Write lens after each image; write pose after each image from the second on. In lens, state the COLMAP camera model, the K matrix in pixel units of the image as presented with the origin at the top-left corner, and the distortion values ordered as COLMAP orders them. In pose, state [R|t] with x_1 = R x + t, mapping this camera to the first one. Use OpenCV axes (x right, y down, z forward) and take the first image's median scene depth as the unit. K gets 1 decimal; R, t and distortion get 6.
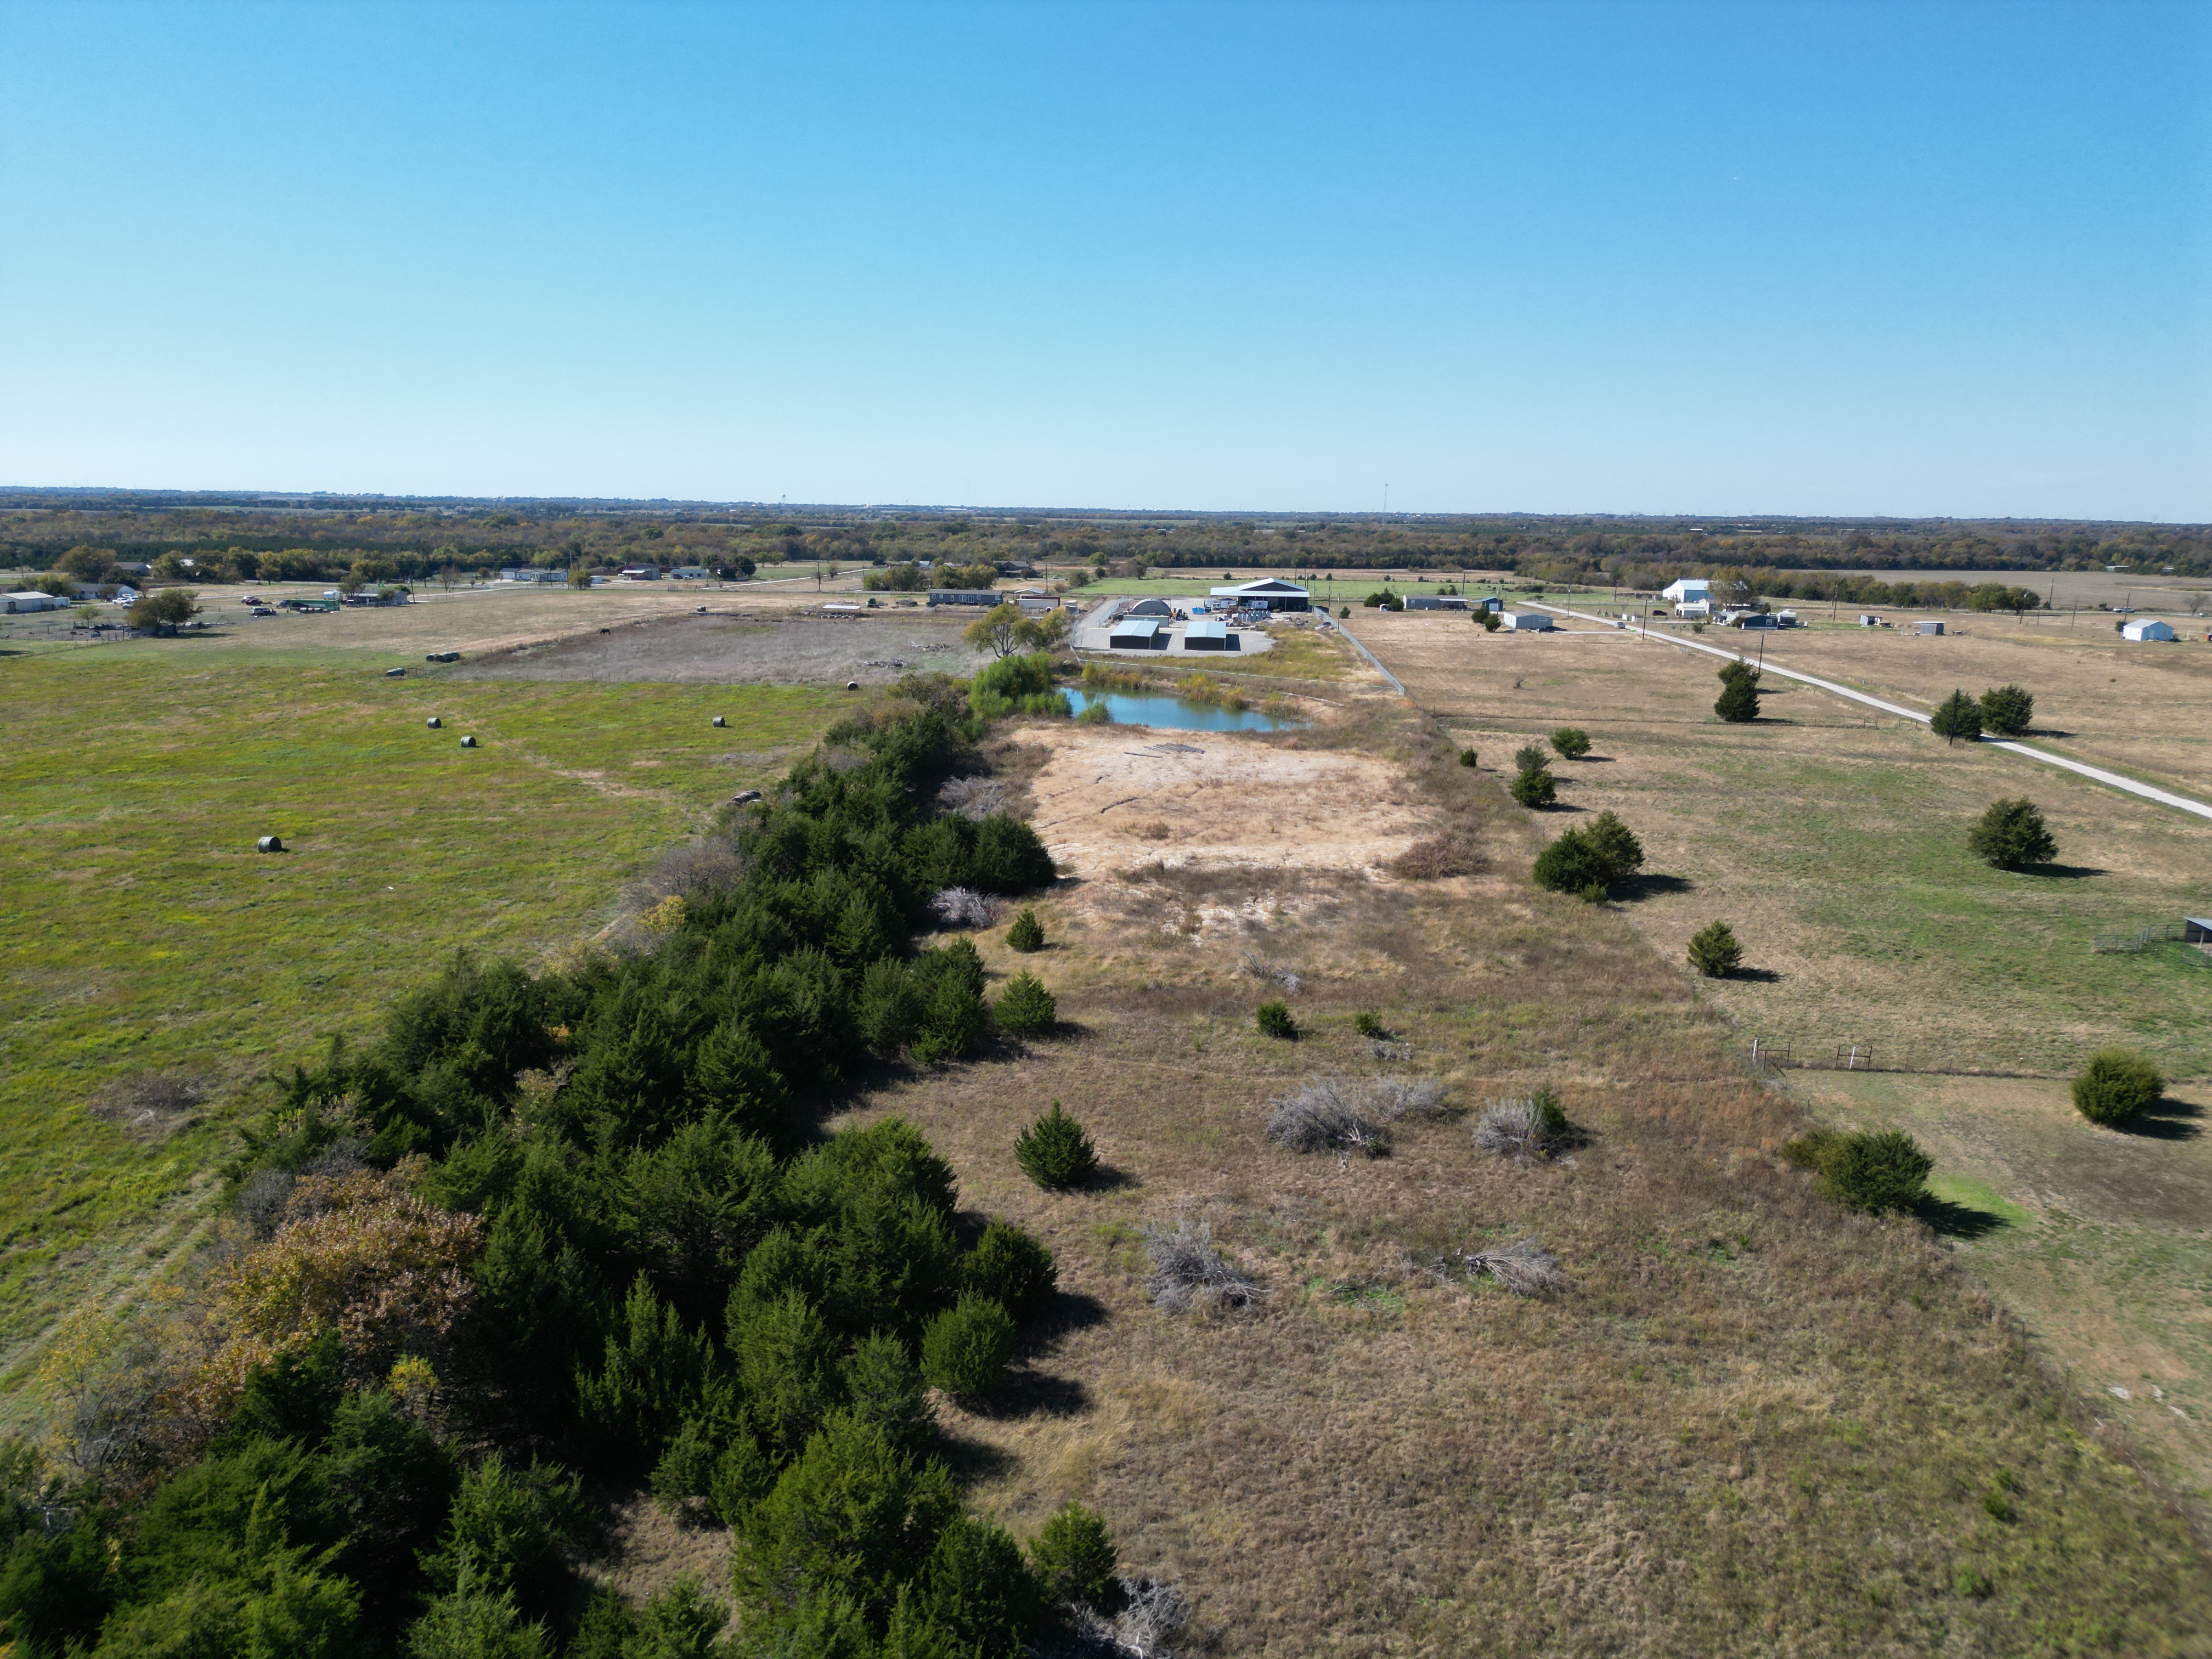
lens RADIAL K [[1511.3, 0, 1106.0], [0, 1511.3, 829.5], [0, 0, 1]] dist [0.040090, -0.036674]
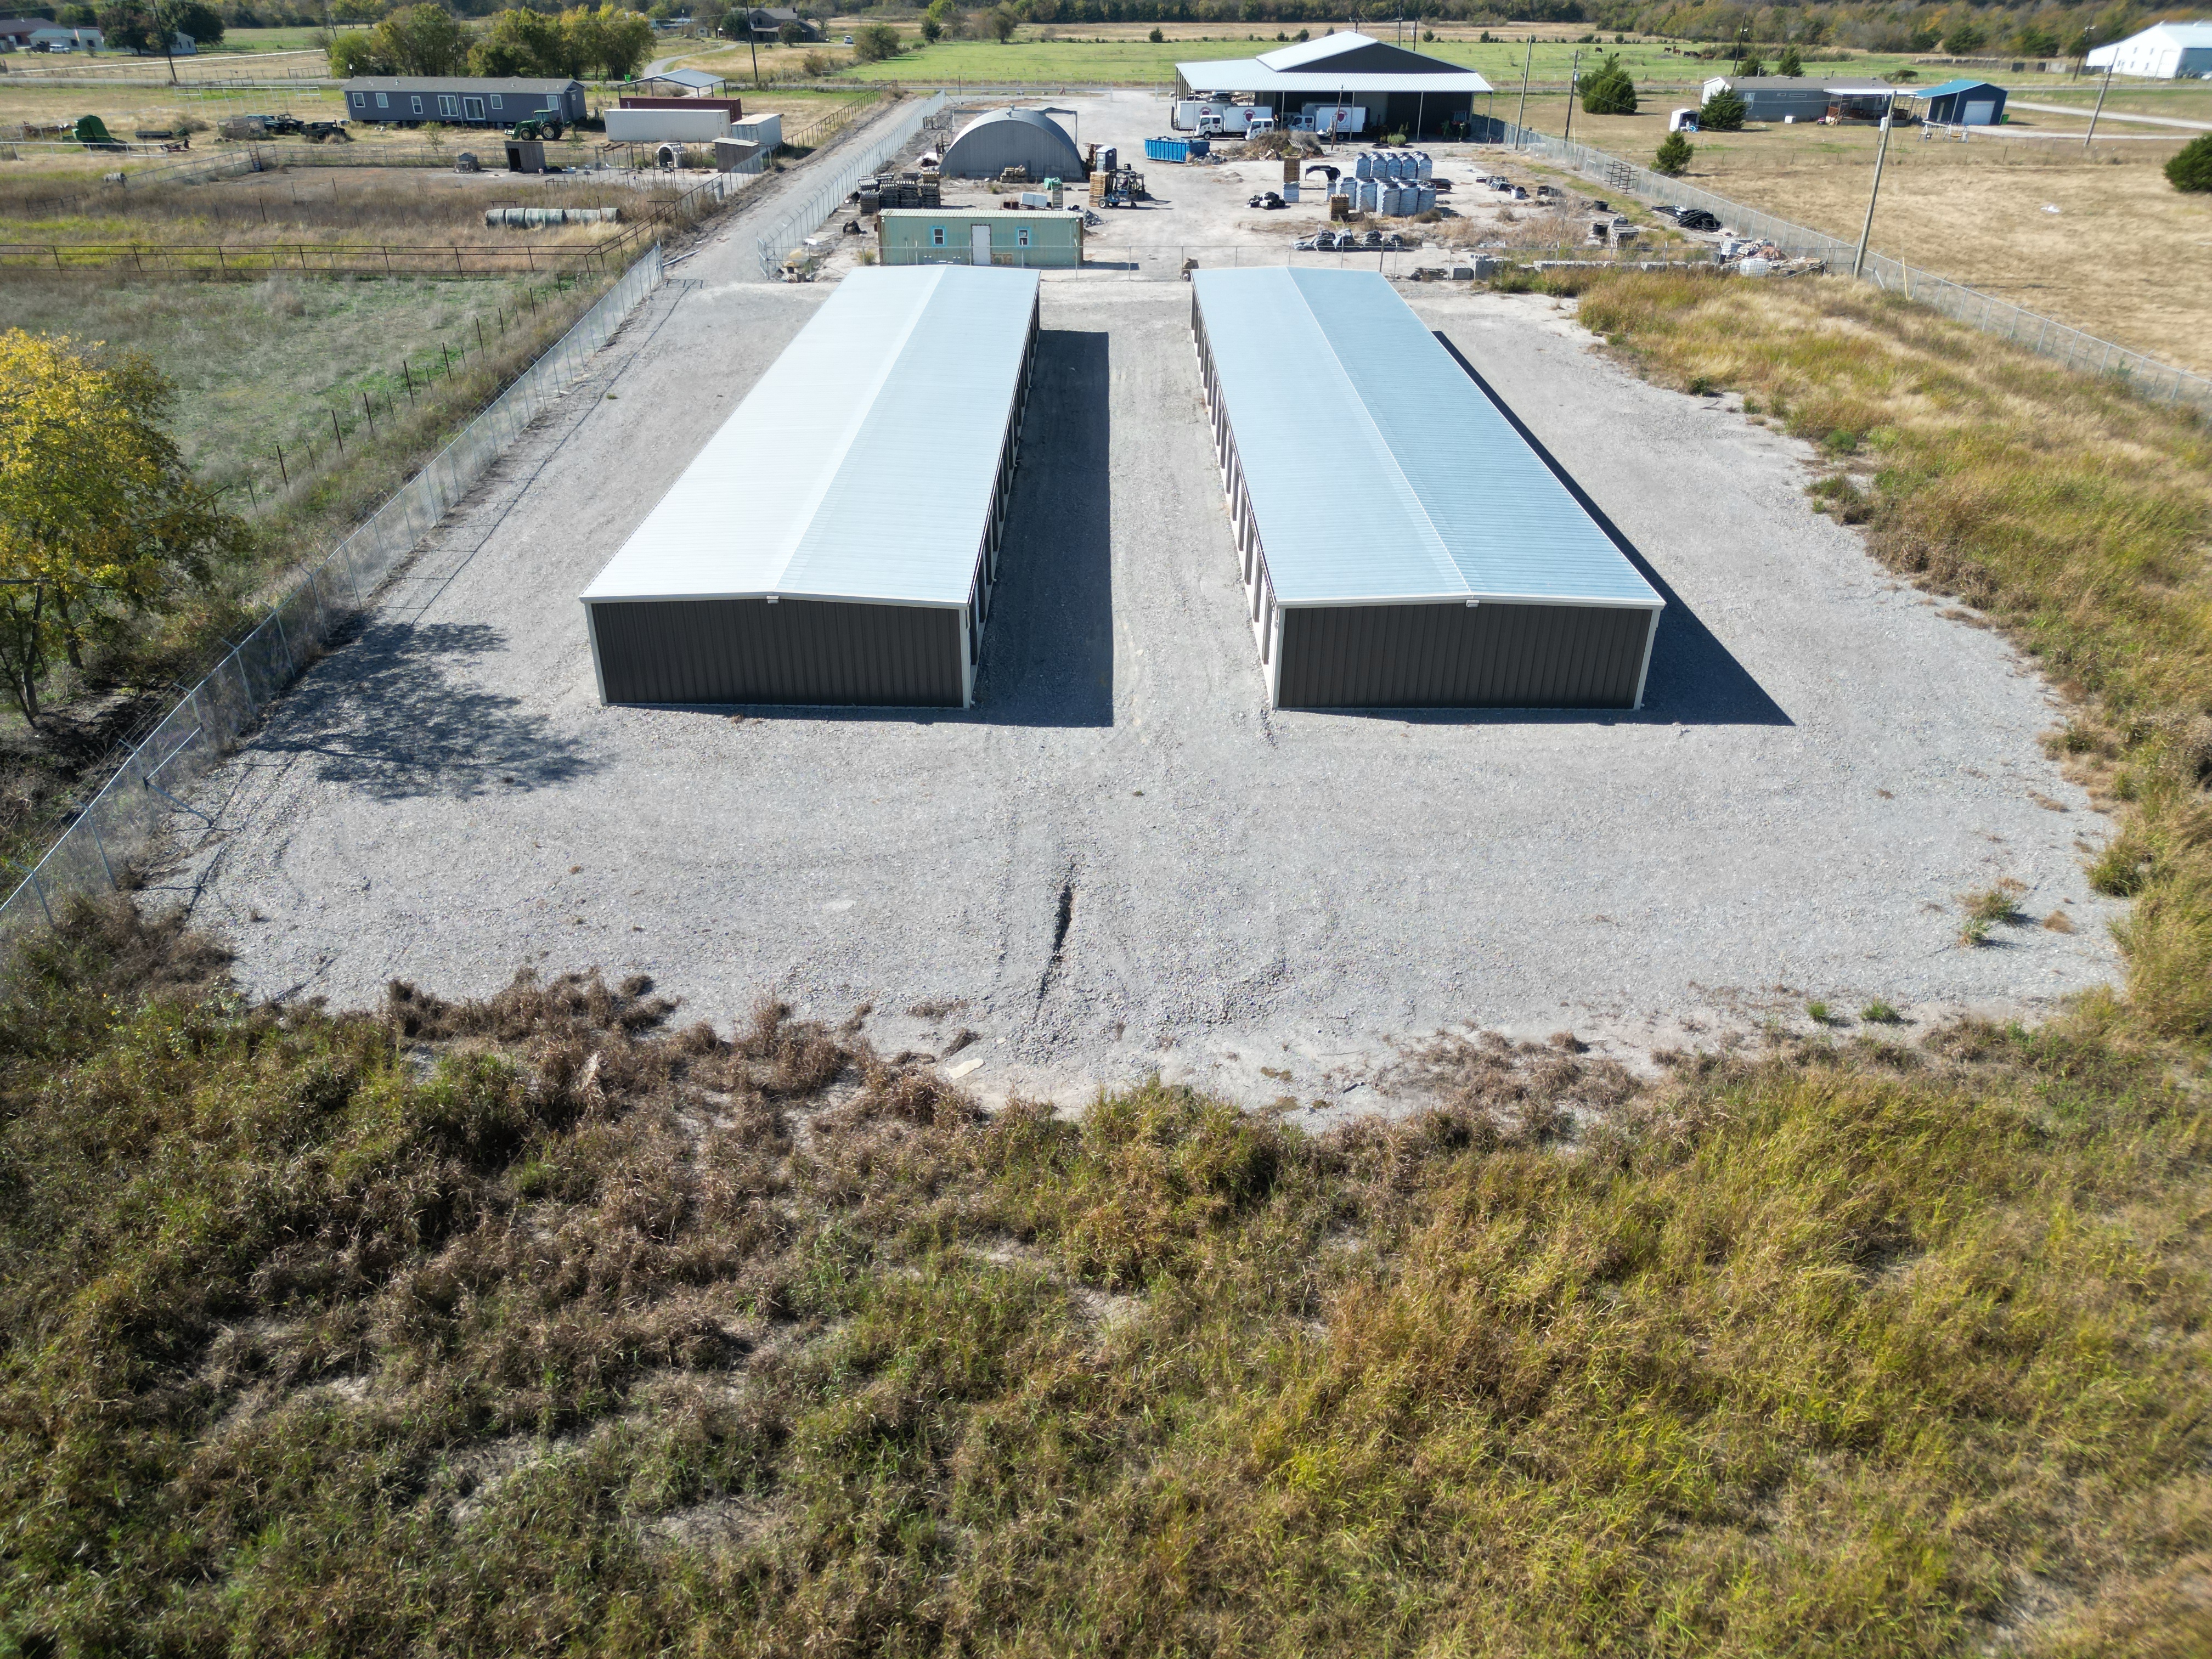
lens RADIAL K [[1511.3, 0, 1106.0], [0, 1511.3, 829.5], [0, 0, 1]] dist [0.040090, -0.036674]
pose [[0.997202, -0.043782, 0.060584, 0.016189], [0.023149, 0.951549, 0.306623, -0.071770], [-0.071074, -0.304363, 0.949901, 0.441383]]
